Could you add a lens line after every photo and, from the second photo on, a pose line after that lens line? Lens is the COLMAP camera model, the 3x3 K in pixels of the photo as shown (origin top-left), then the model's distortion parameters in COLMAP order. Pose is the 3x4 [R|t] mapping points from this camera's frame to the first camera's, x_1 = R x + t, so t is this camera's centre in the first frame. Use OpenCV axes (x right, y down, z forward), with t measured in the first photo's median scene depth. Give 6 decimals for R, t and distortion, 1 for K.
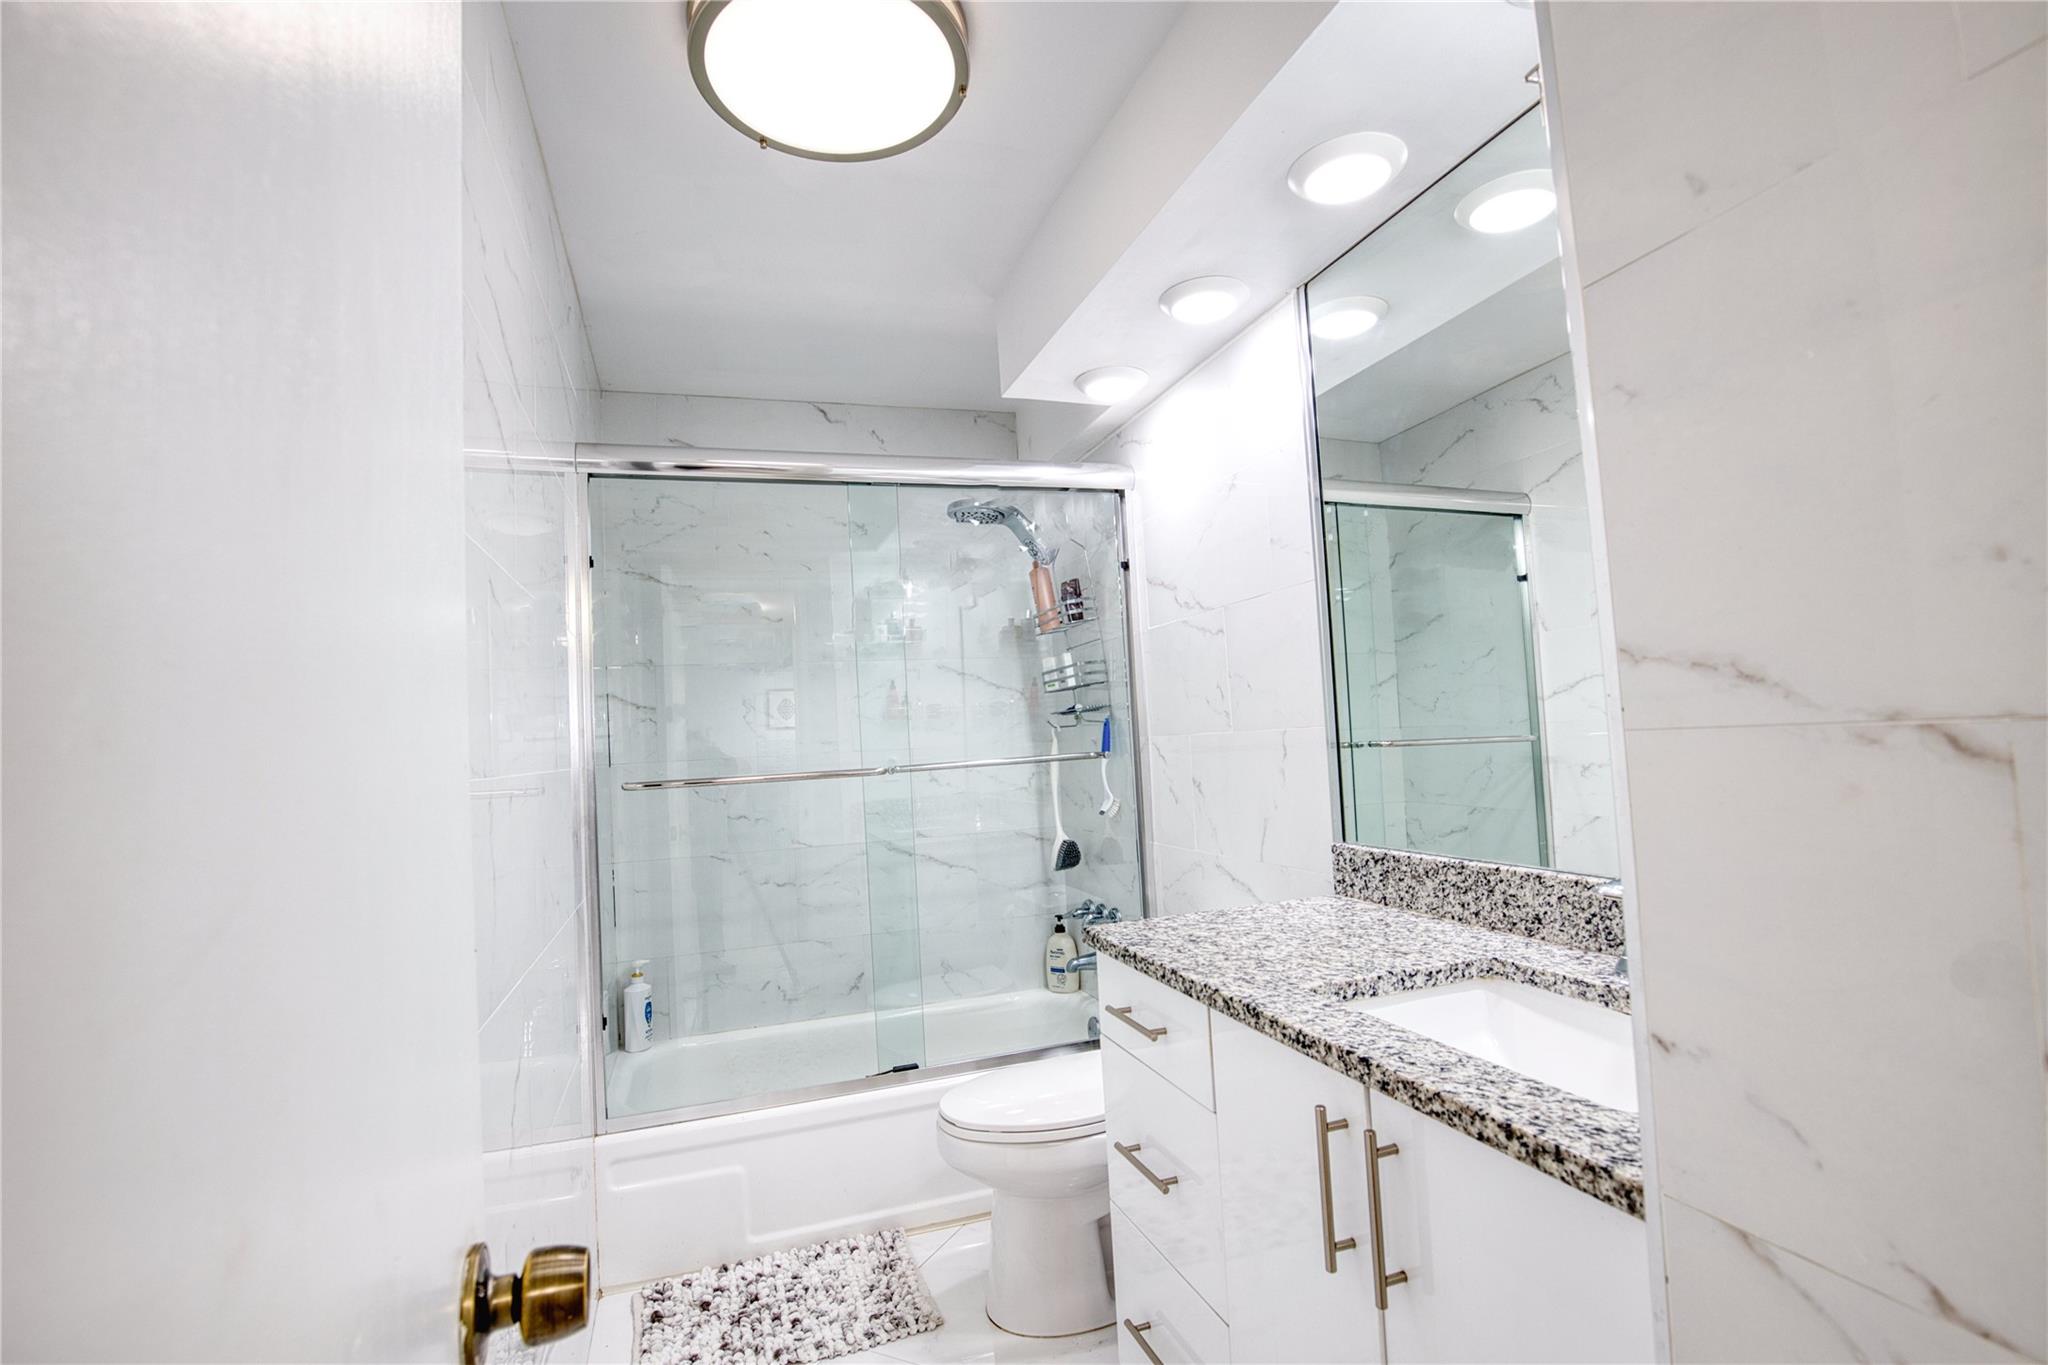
lens RADIAL K [[939.2, 0, 1019.9], [0, 939.2, 696.0], [0, 0, 1]] dist [-0.034920, 0.007232]
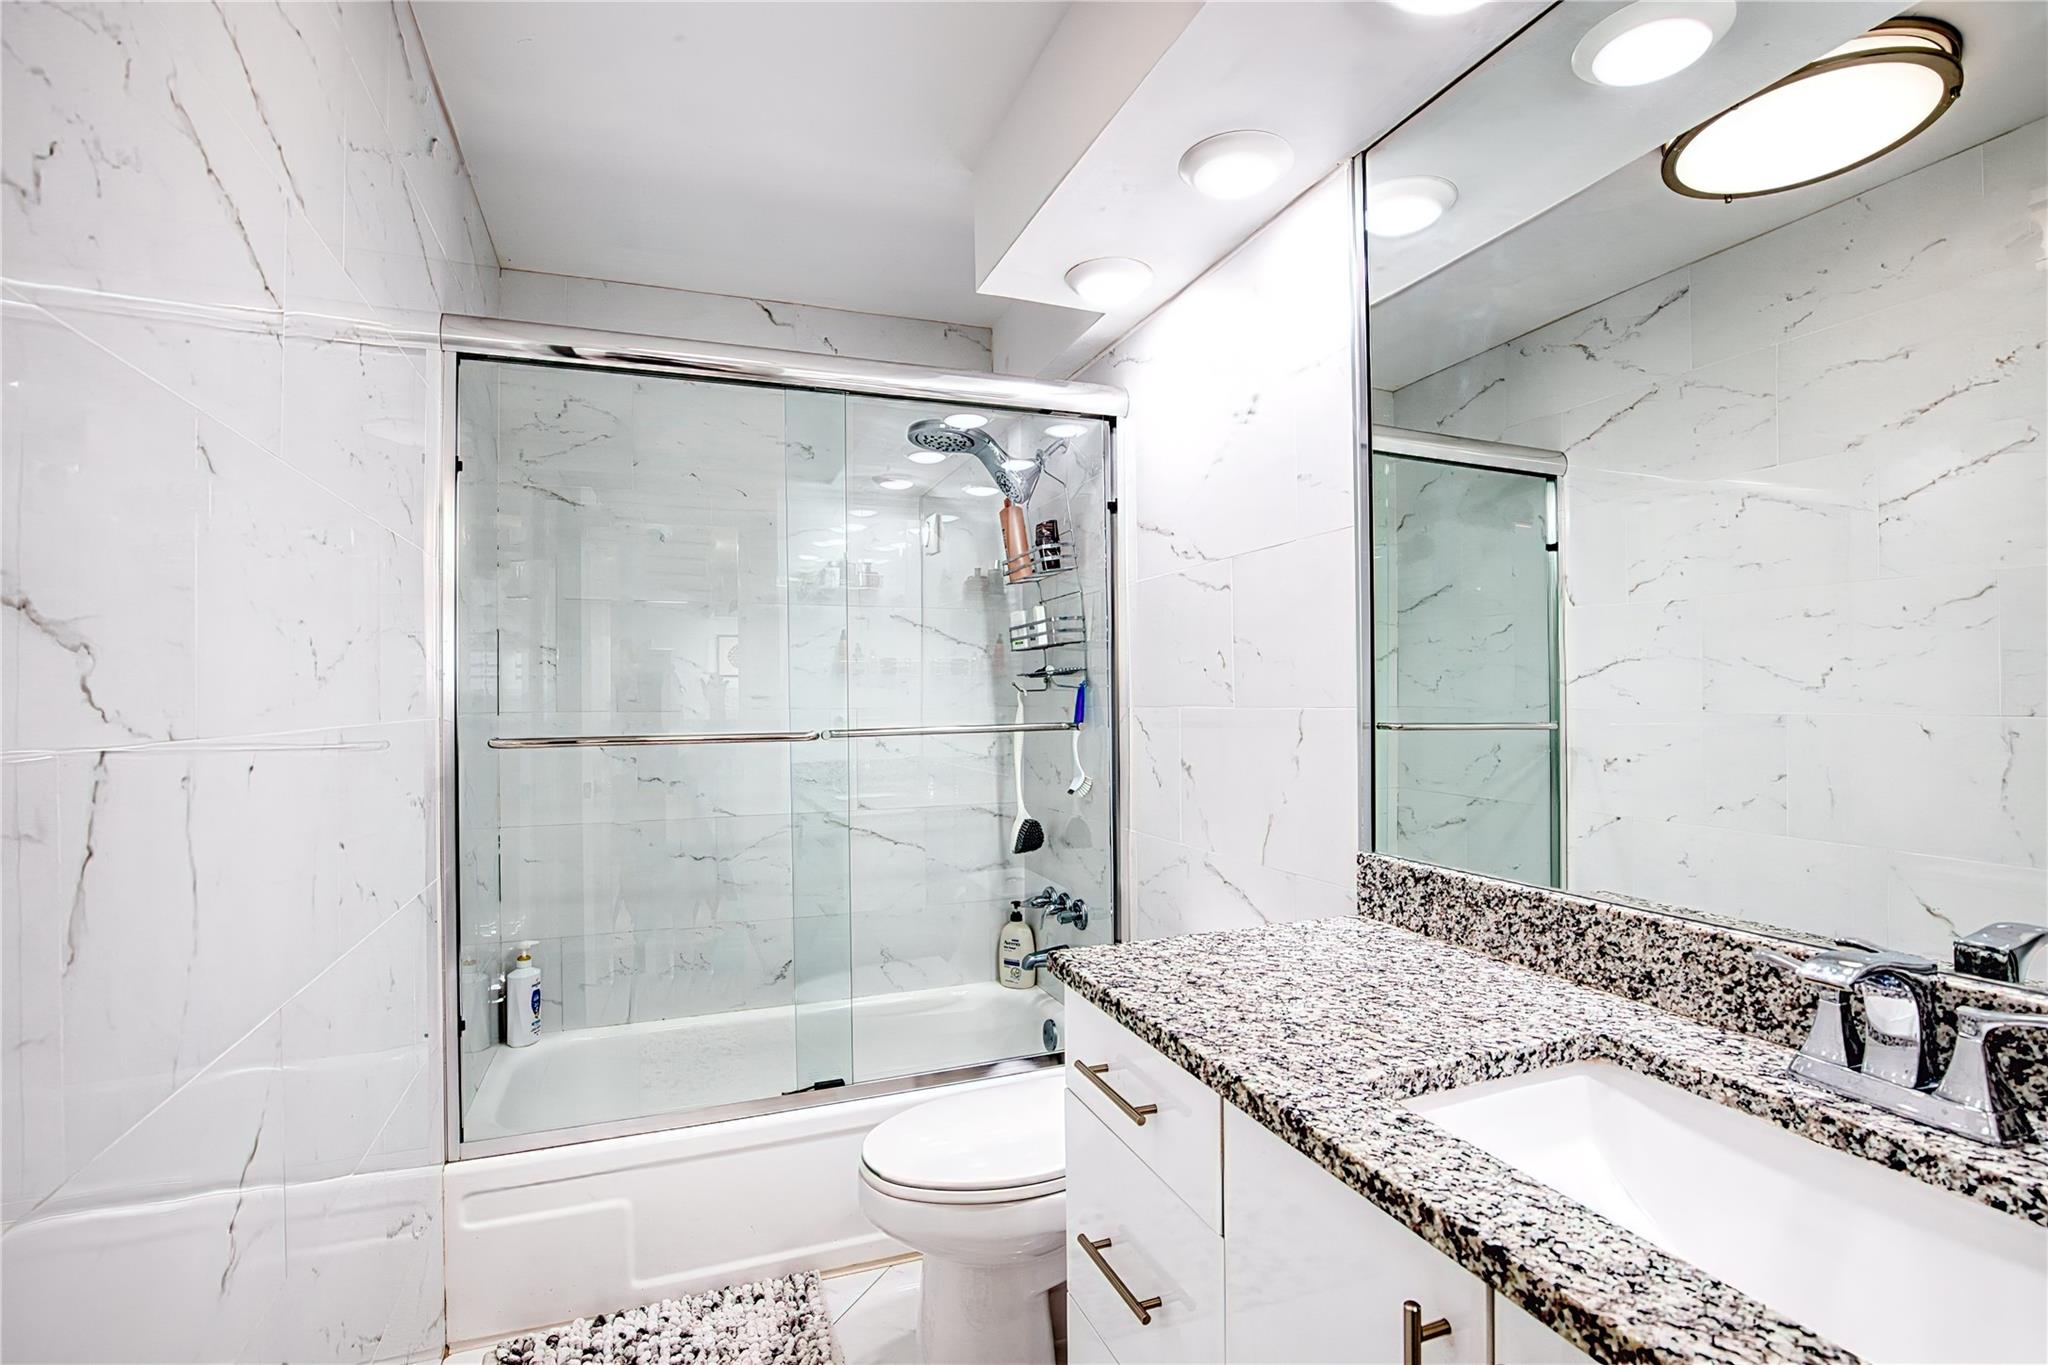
lens RADIAL K [[939.2, 0, 1019.9], [0, 939.2, 696.0], [0, 0, 1]] dist [-0.034920, 0.007232]
pose [[0.998250, 0.043652, 0.039902, 0.001897], [-0.045375, 0.998029, 0.043348, 0.000112], [-0.037931, -0.045083, 0.998263, 0.179539]]
